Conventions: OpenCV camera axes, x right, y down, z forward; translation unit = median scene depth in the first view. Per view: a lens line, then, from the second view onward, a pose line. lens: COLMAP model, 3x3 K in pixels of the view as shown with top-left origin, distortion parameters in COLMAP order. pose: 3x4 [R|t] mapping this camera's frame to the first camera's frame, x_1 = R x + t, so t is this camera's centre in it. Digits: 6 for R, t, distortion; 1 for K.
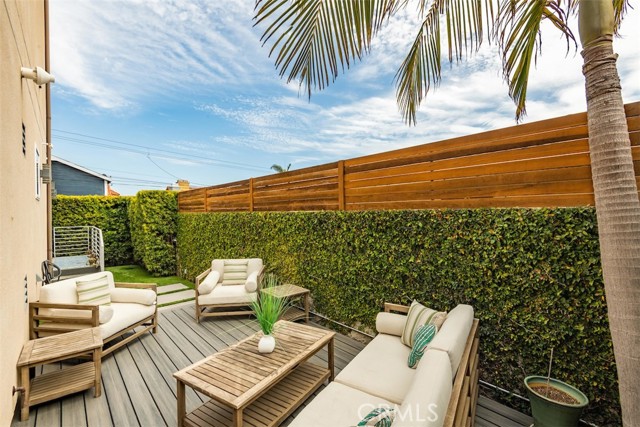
lens RADIAL K [[282.1, 0, 320.0], [0, 282.1, 213.5], [0, 0, 1]] dist [-0.000364, -0.000034]
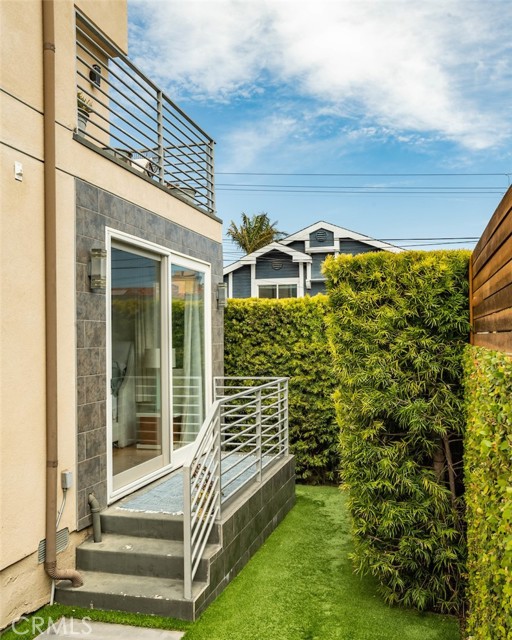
lens RADIAL K [[604.0, 0, 256.0], [0, 604.0, 320.0], [0, 0, 1]] dist [-0.008905, -0.006179]
pose [[0.532115, -0.022666, -0.846369, -0.188186], [0.000565, 0.999651, -0.026416, -0.010362], [0.846672, 0.013578, 0.531942, 0.615127]]
